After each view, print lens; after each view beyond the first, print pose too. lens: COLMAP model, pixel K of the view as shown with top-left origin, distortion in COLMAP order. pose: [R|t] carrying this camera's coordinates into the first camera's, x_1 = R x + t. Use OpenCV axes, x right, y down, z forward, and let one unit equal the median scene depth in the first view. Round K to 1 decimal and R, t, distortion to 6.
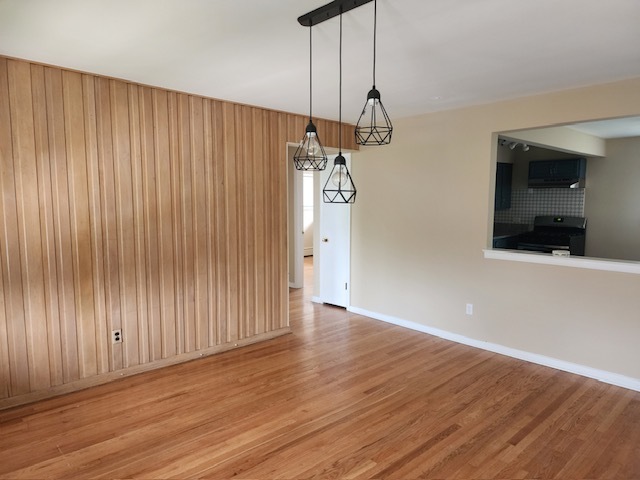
lens RADIAL K [[425.9, 0, 323.7], [0, 425.9, 244.5], [0, 0, 1]] dist [0.062799, -0.062268]
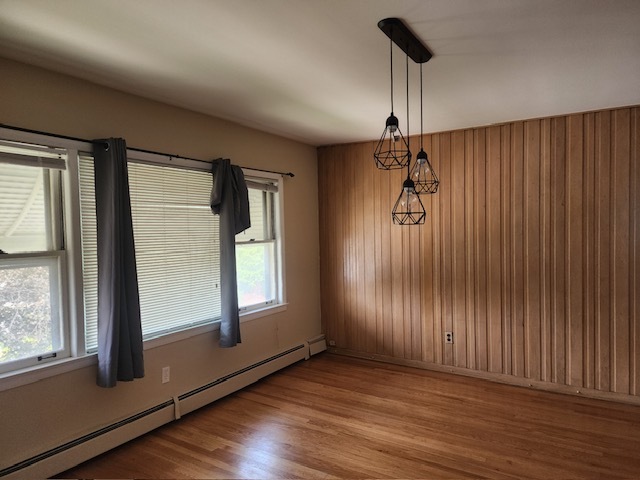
lens RADIAL K [[425.9, 0, 323.7], [0, 425.9, 244.5], [0, 0, 1]] dist [0.062799, -0.062268]
pose [[0.246274, 0.017827, -0.969036, 0.601920], [-0.081666, 0.996657, -0.002419, -0.017805], [0.965754, 0.079733, 0.246906, 0.331347]]
